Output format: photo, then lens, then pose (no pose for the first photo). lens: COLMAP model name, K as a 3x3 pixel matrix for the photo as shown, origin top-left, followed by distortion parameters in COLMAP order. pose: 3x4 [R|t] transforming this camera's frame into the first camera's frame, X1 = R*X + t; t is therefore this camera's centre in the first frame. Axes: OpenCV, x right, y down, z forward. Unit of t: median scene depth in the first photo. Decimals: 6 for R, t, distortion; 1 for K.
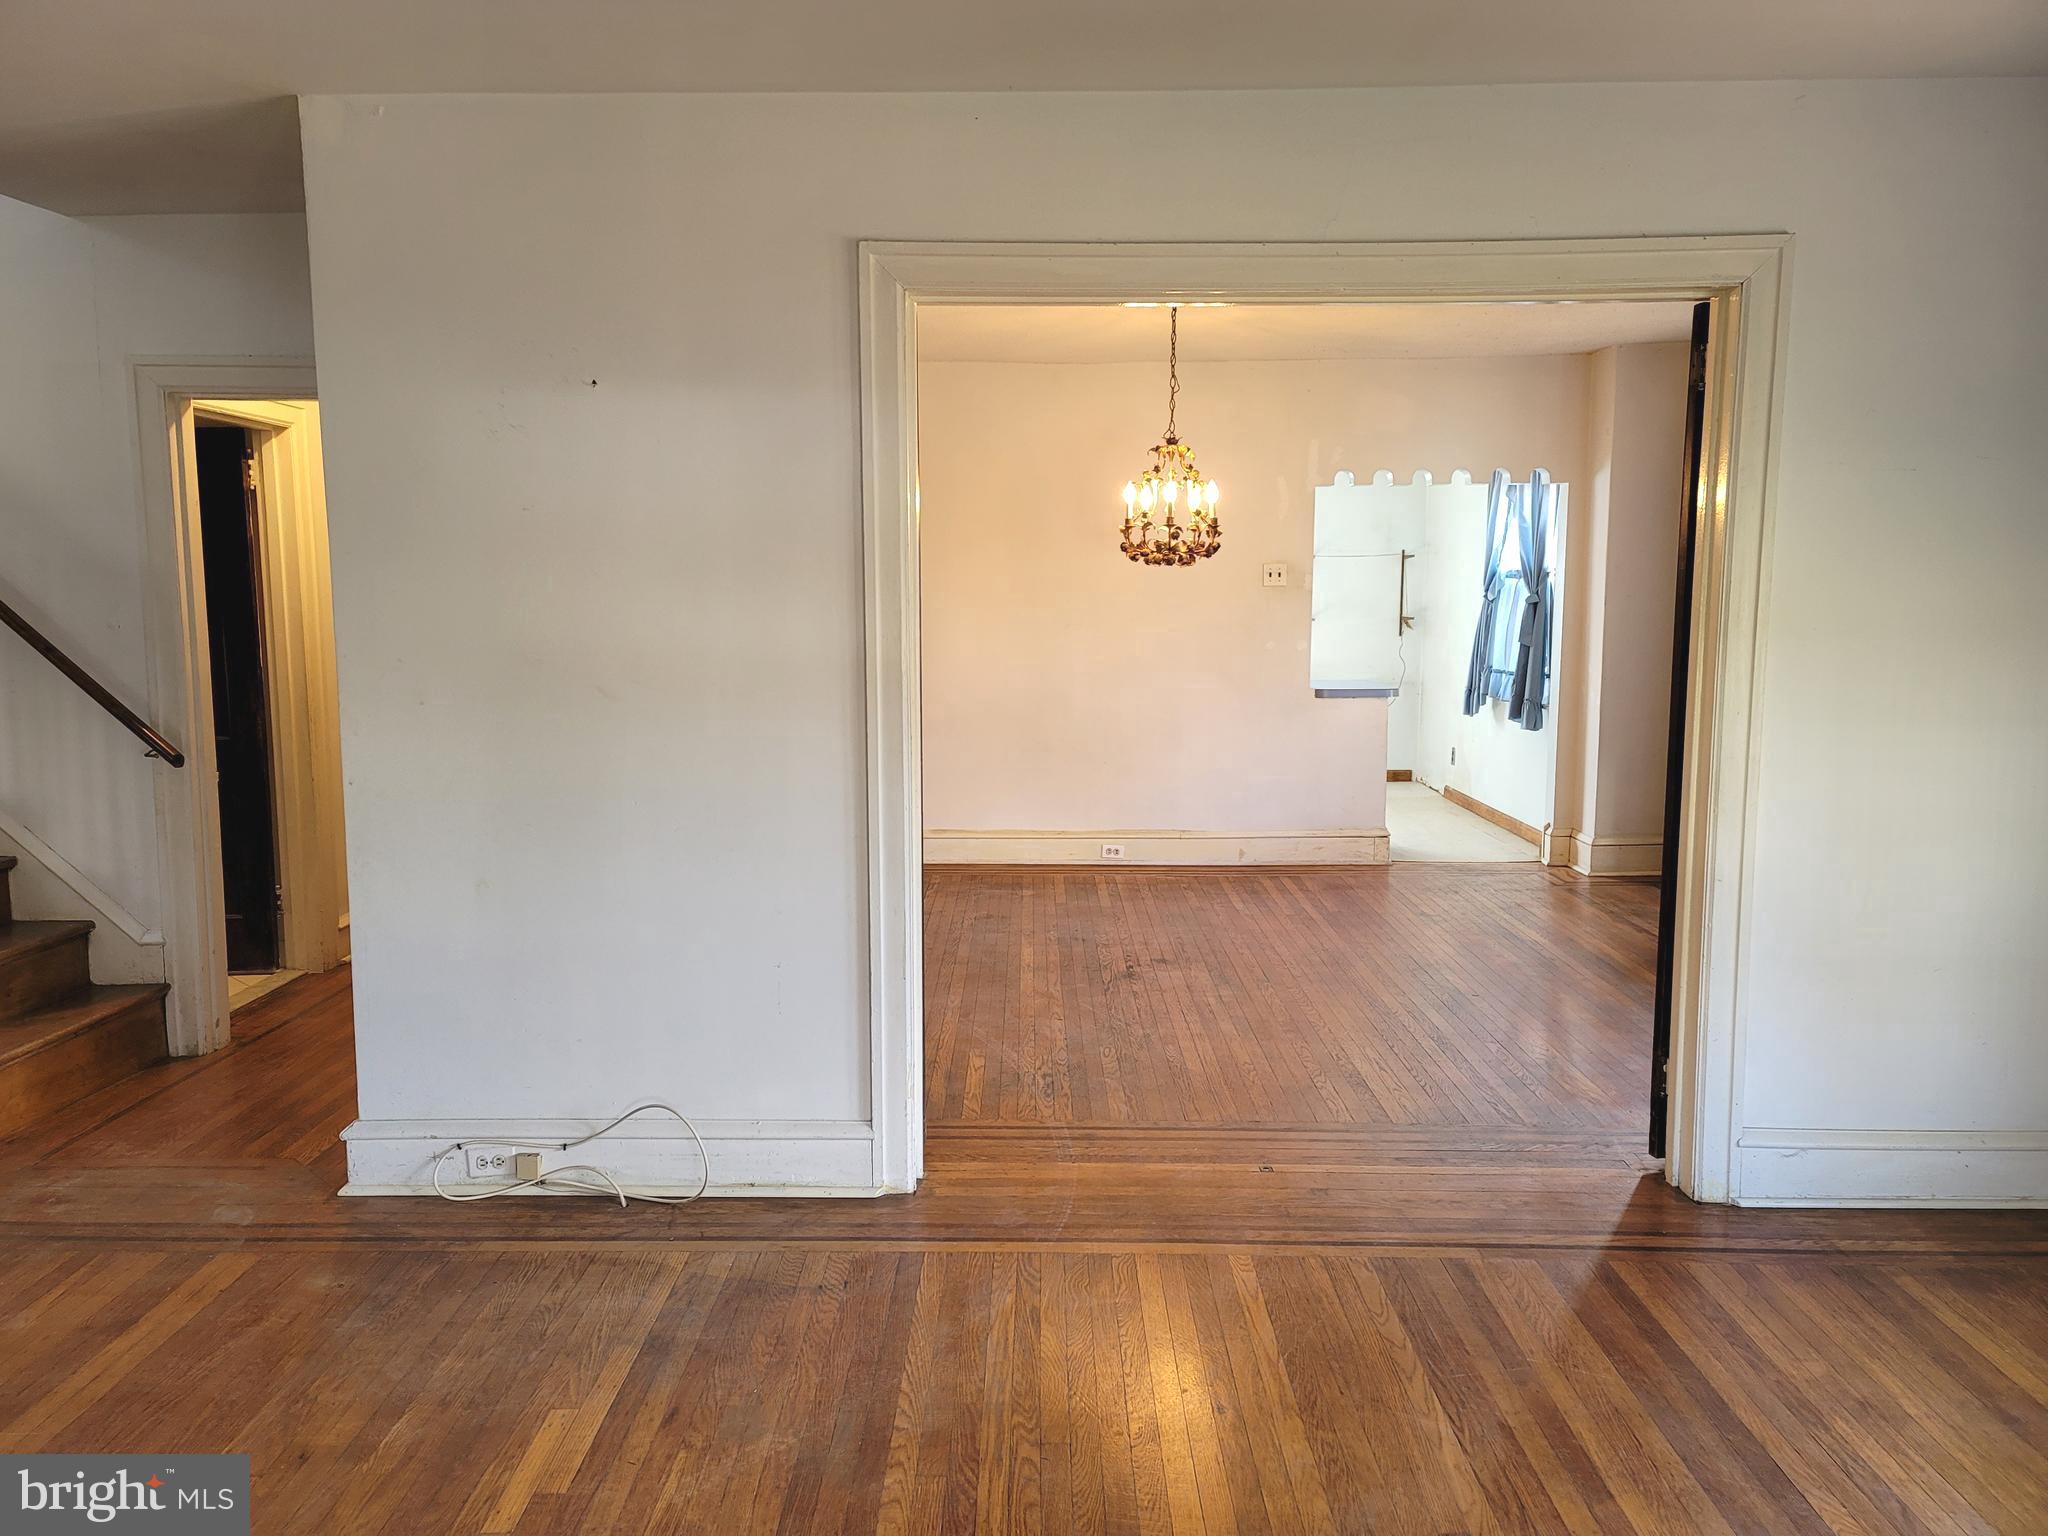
lens RADIAL K [[1487.5, 0, 1010.4], [0, 1487.5, 756.5], [0, 0, 1]] dist [0.076964, -0.062963]
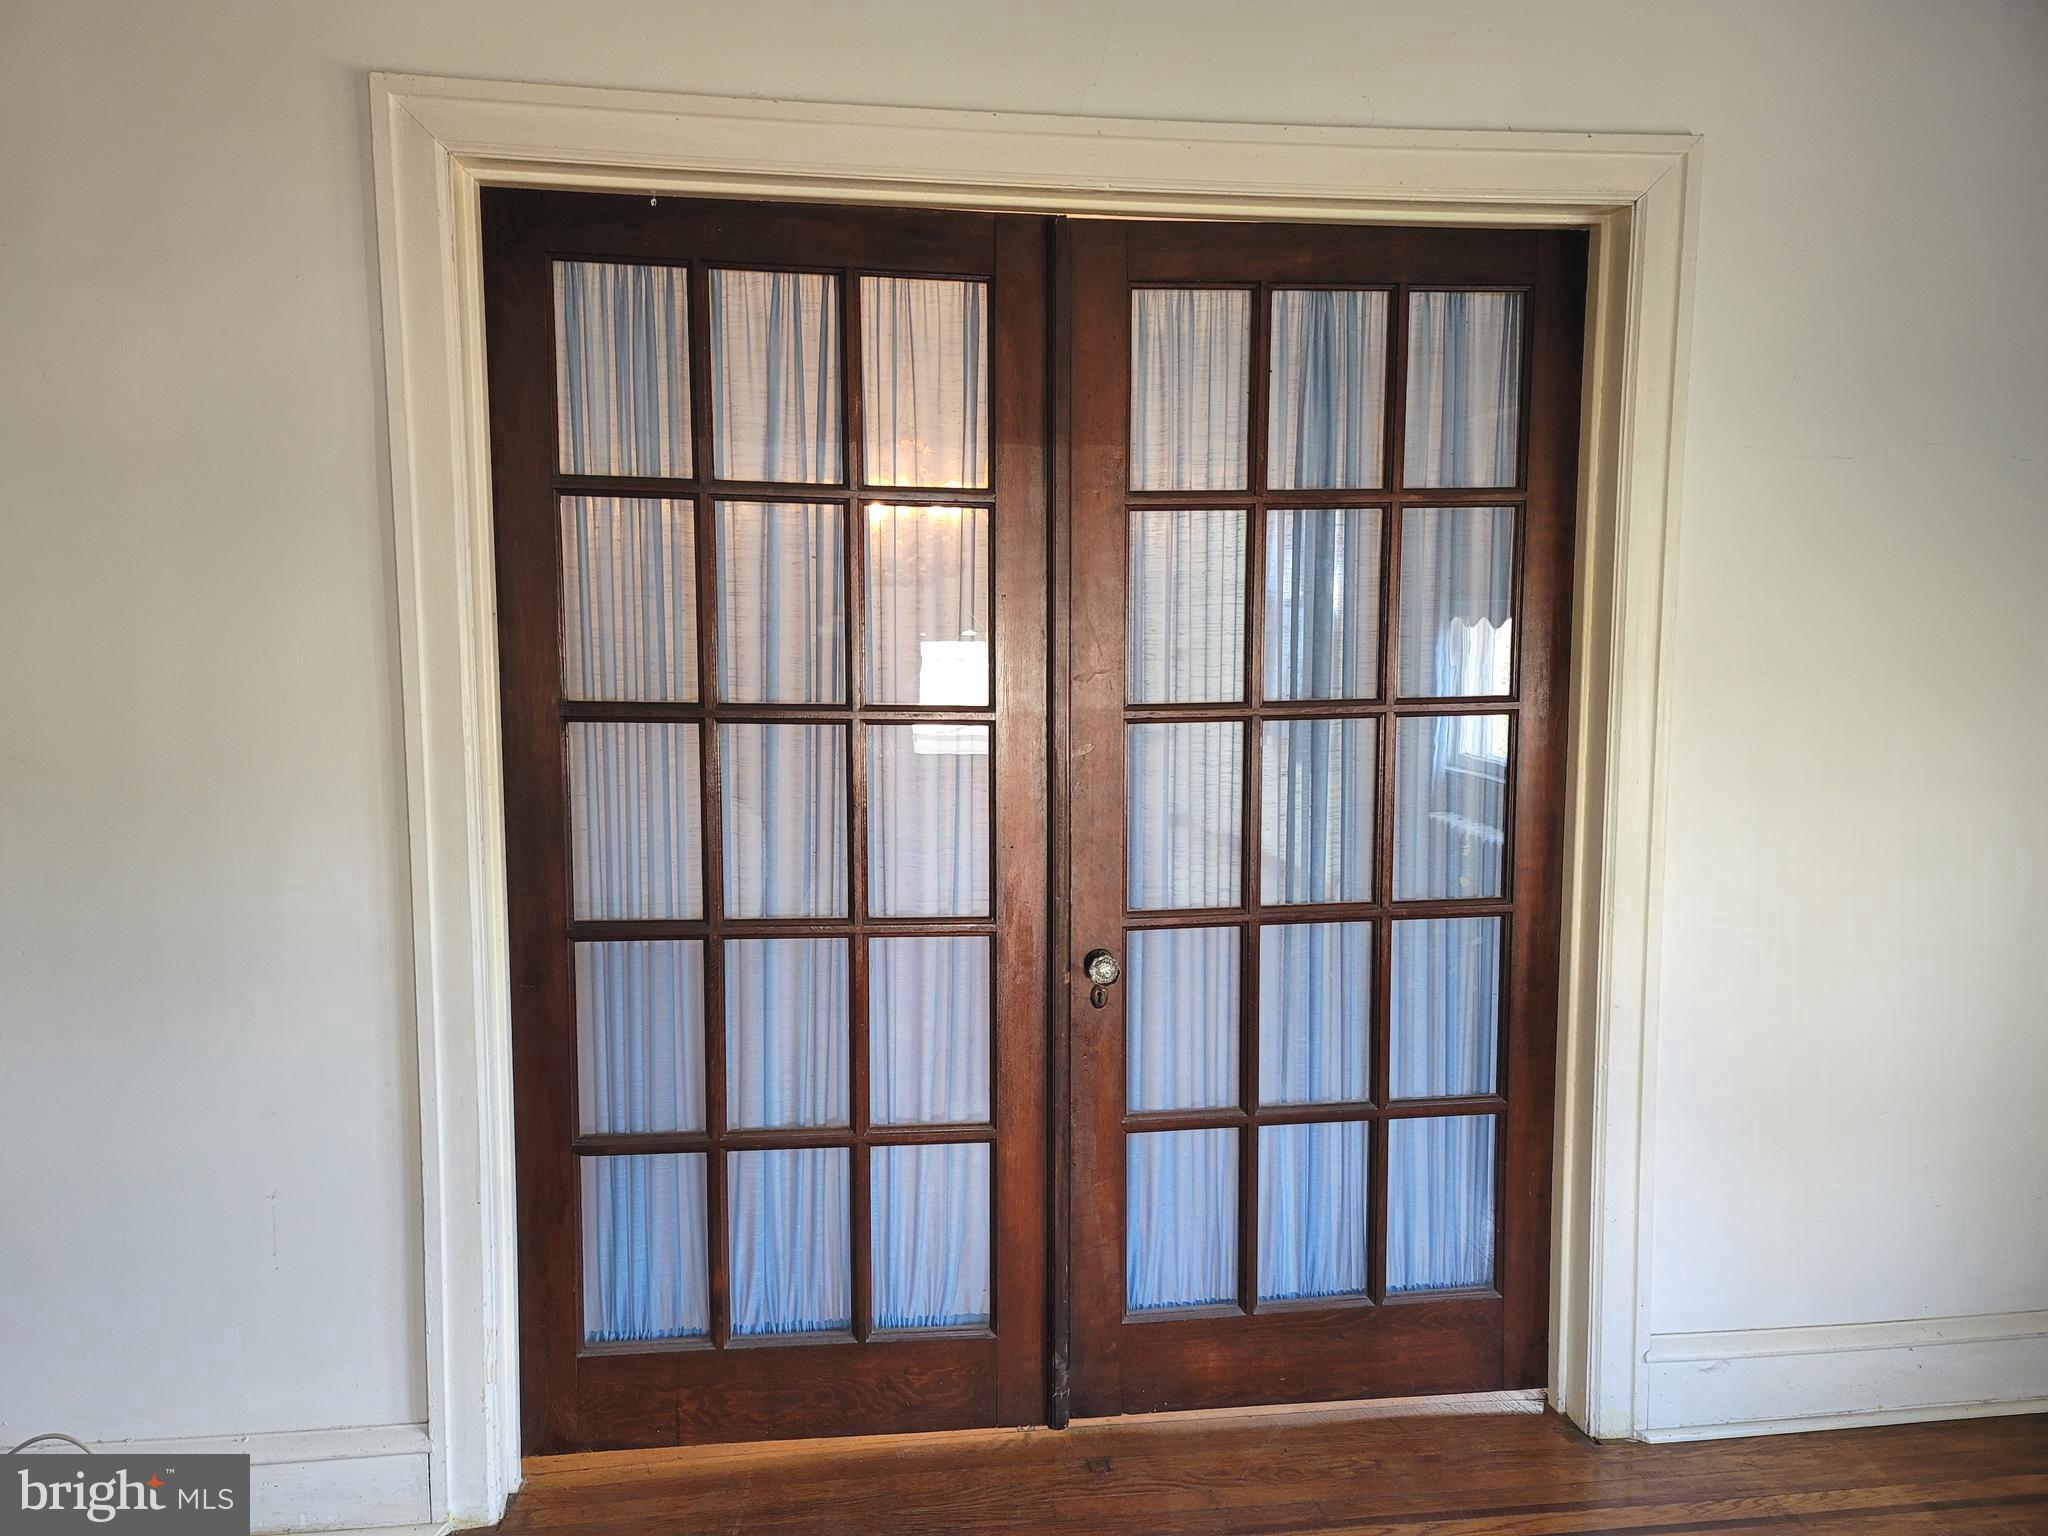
lens RADIAL K [[1487.5, 0, 1010.4], [0, 1487.5, 756.5], [0, 0, 1]] dist [0.076964, -0.062963]
pose [[0.988936, -0.014292, 0.147656, 0.068347], [0.016138, 0.999806, -0.011311, -0.038386], [-0.147465, 0.013569, 0.988974, 0.314801]]
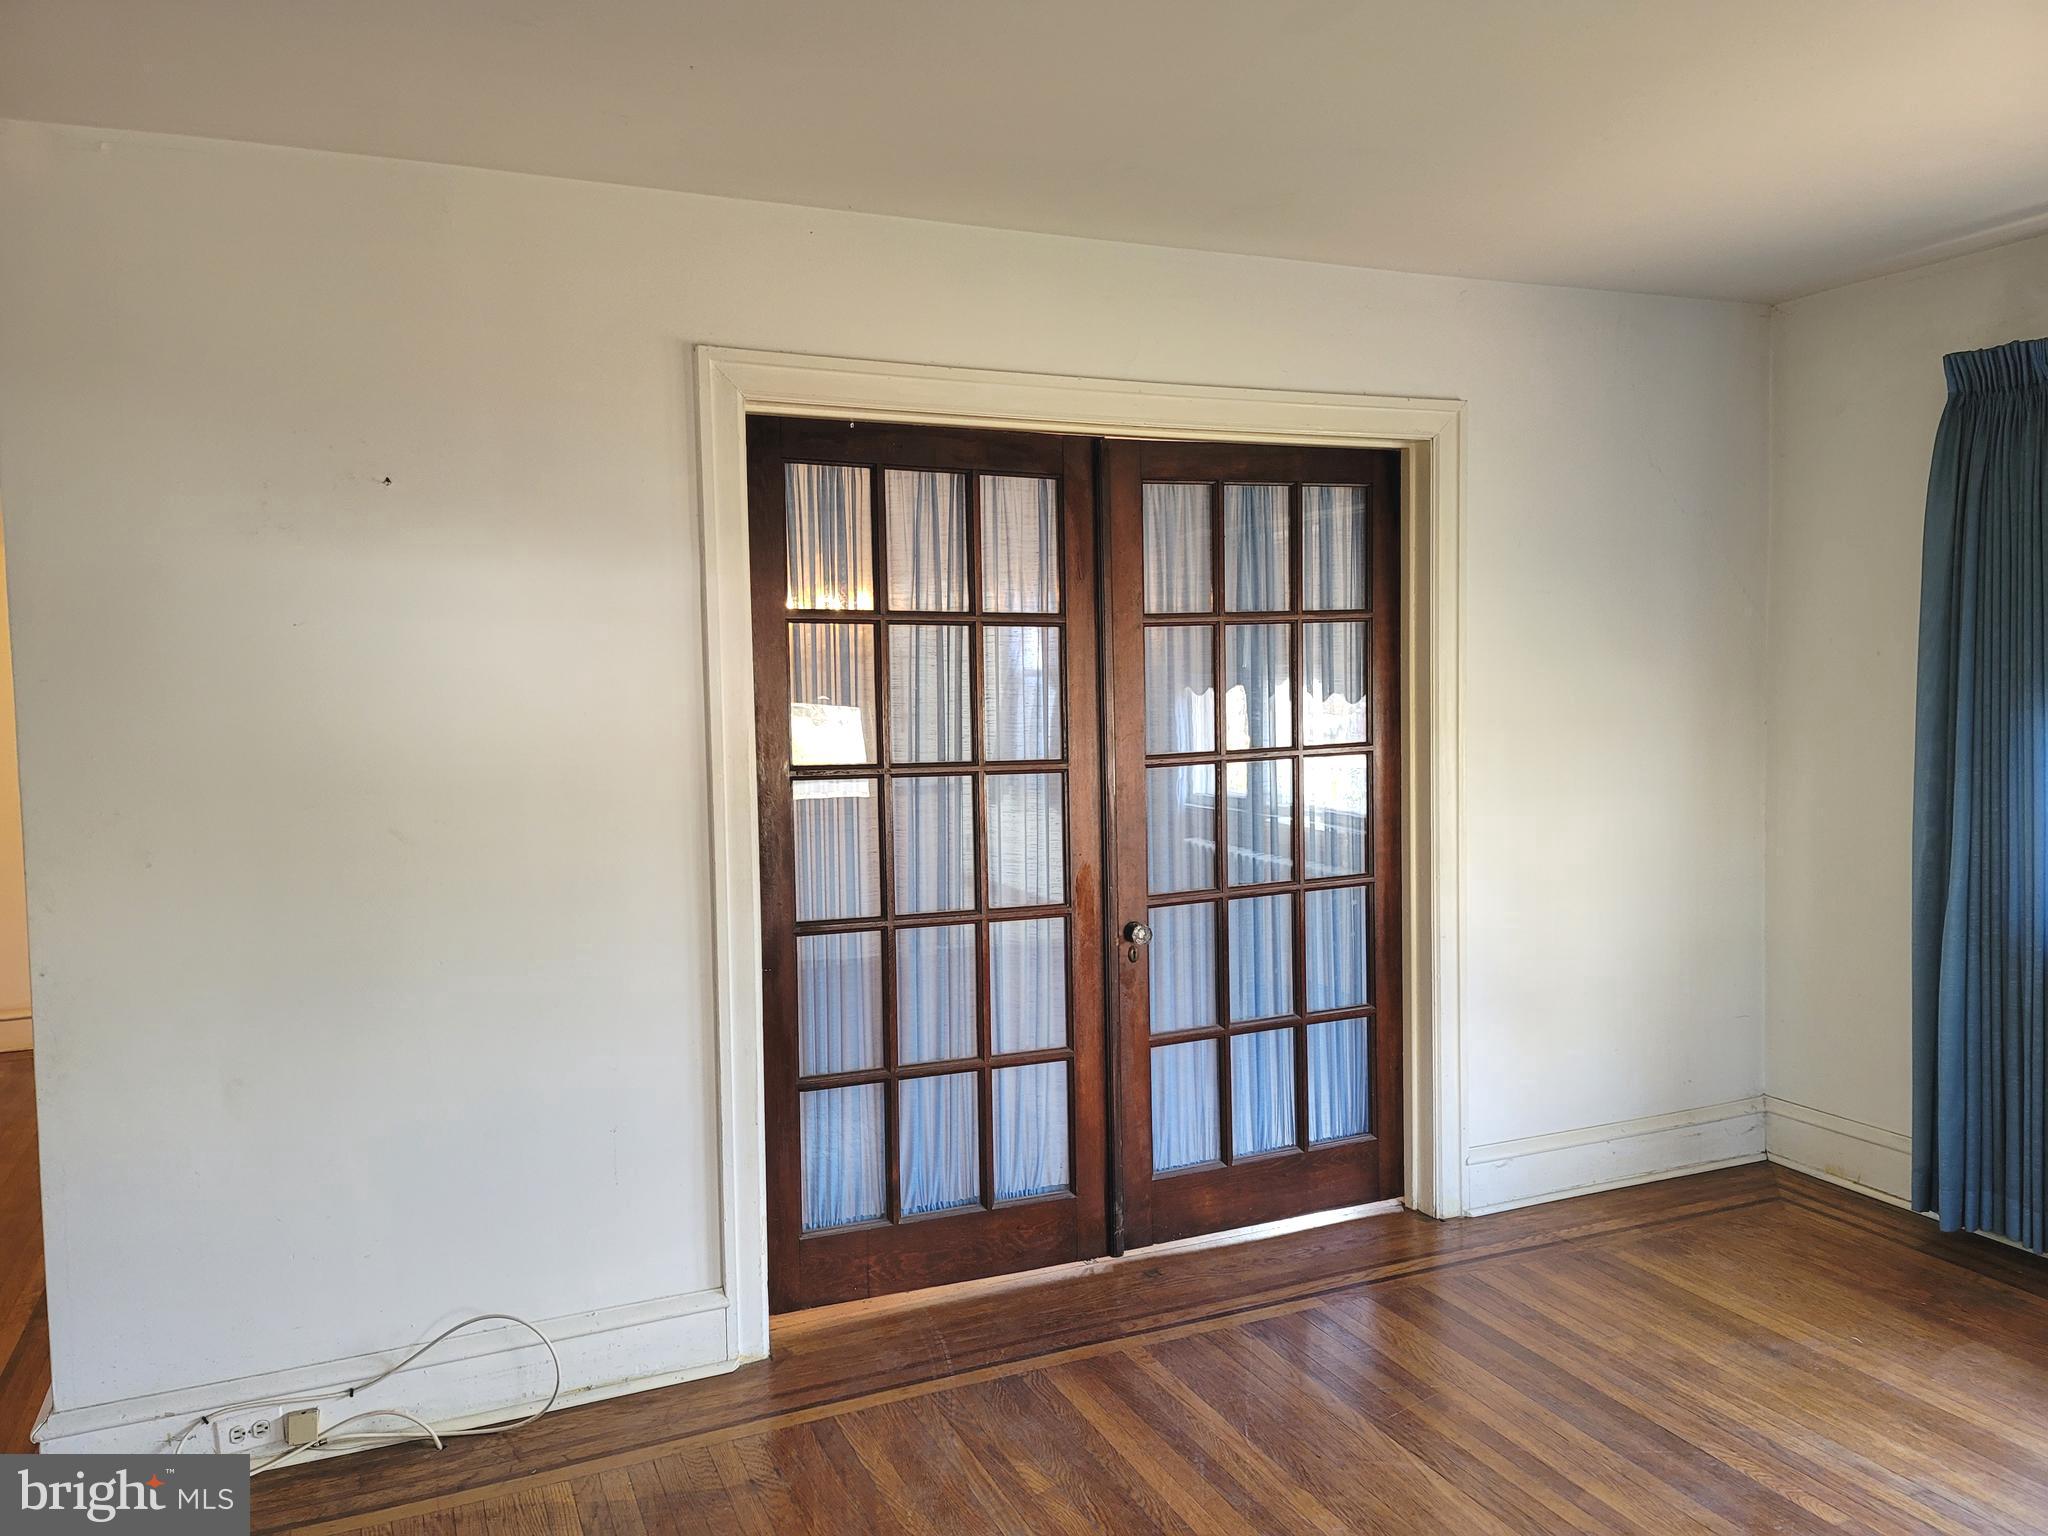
lens RADIAL K [[1494.8, 0, 1033.4], [0, 1494.8, 746.2], [0, 0, 1]] dist [0.092145, -0.077477]
pose [[0.905796, -0.037602, 0.422043, -0.314244], [0.064630, 0.996660, -0.049912, -0.028250], [-0.418757, 0.072487, 0.905201, 0.062888]]
